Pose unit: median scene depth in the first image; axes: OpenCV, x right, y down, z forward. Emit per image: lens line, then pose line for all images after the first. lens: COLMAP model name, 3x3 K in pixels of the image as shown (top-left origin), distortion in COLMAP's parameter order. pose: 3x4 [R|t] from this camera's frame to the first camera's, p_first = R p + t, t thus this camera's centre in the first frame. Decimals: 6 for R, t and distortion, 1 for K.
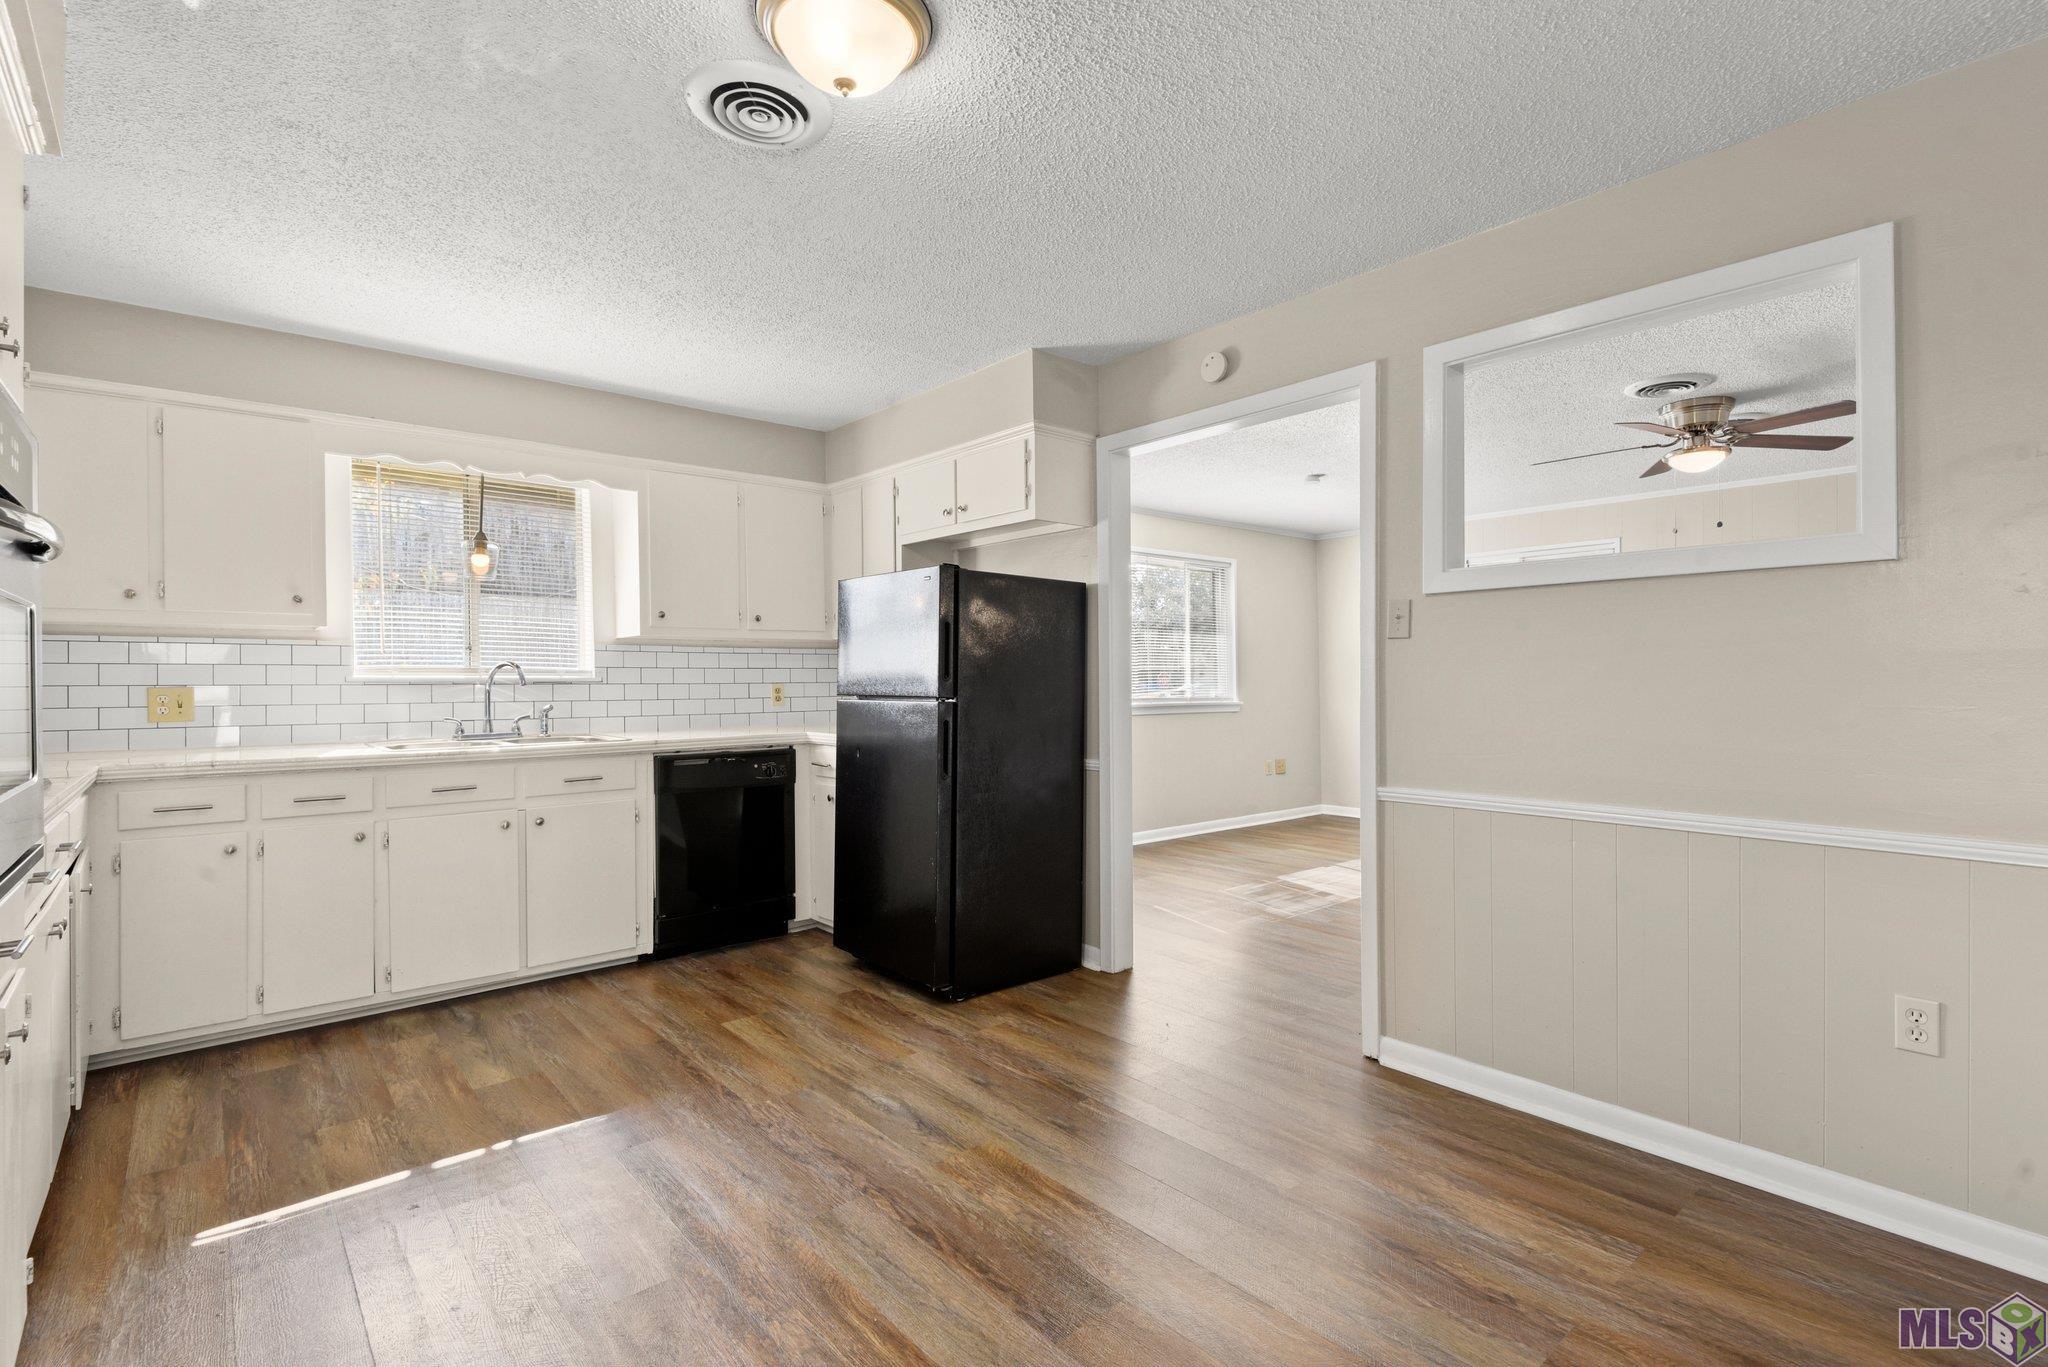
lens RADIAL K [[956.0, 0, 1010.5], [0, 956.0, 678.6], [0, 0, 1]] dist [0.013526, -0.002488]
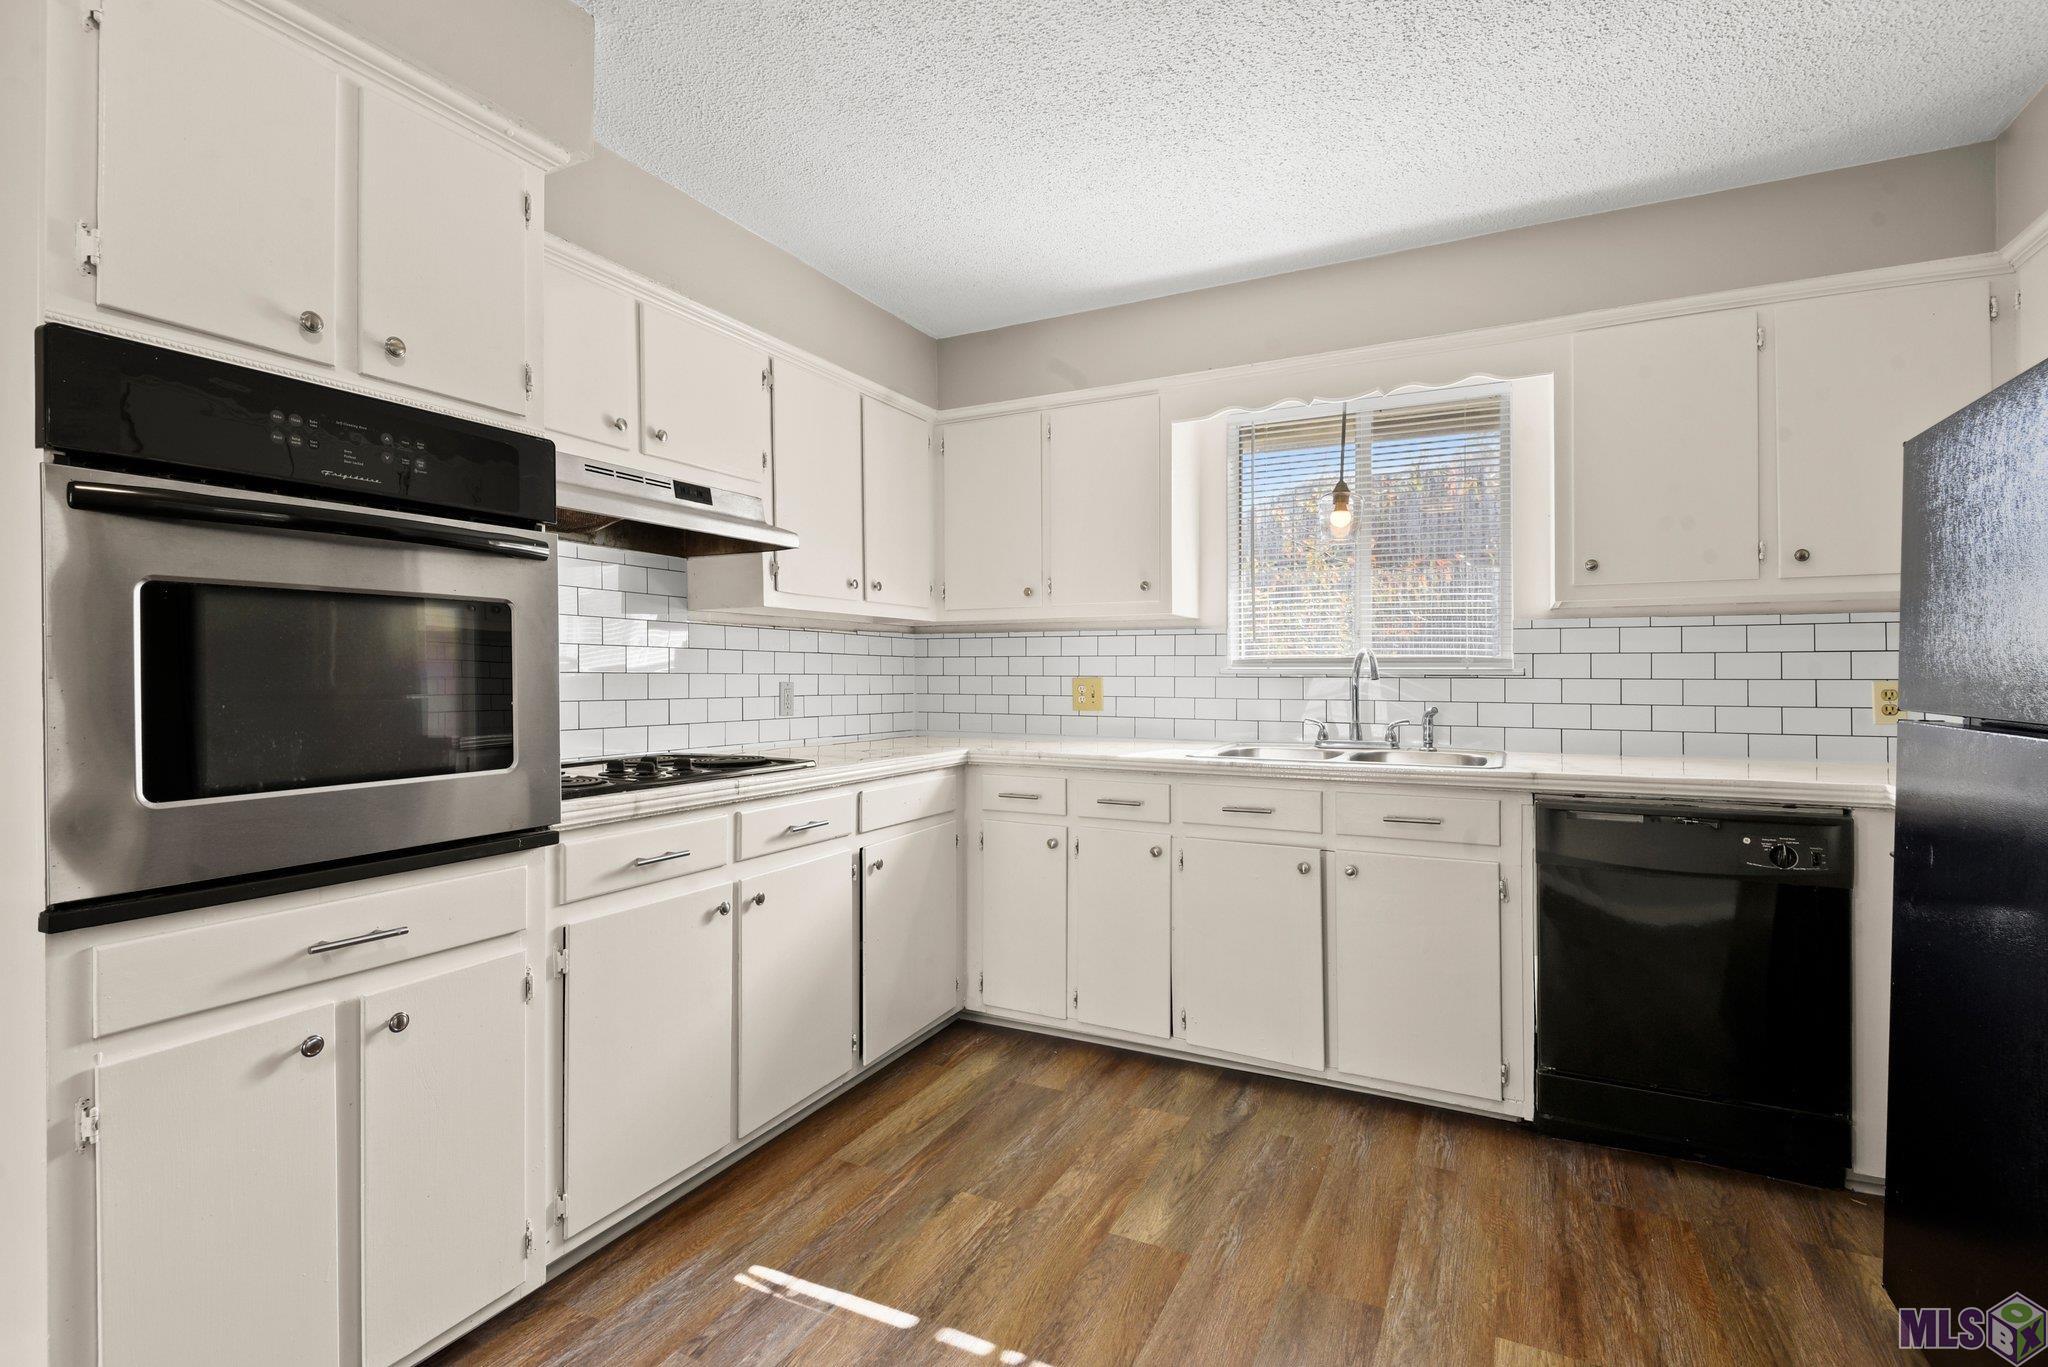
lens RADIAL K [[956.0, 0, 1028.9], [0, 956.0, 668.1], [0, 0, 1]] dist [0.013526, -0.002488]
pose [[0.394503, -0.001426, -0.918893, 0.068787], [-0.000362, 0.999998, -0.001707, -0.000266], [0.918894, 0.001006, 0.394502, 0.507498]]
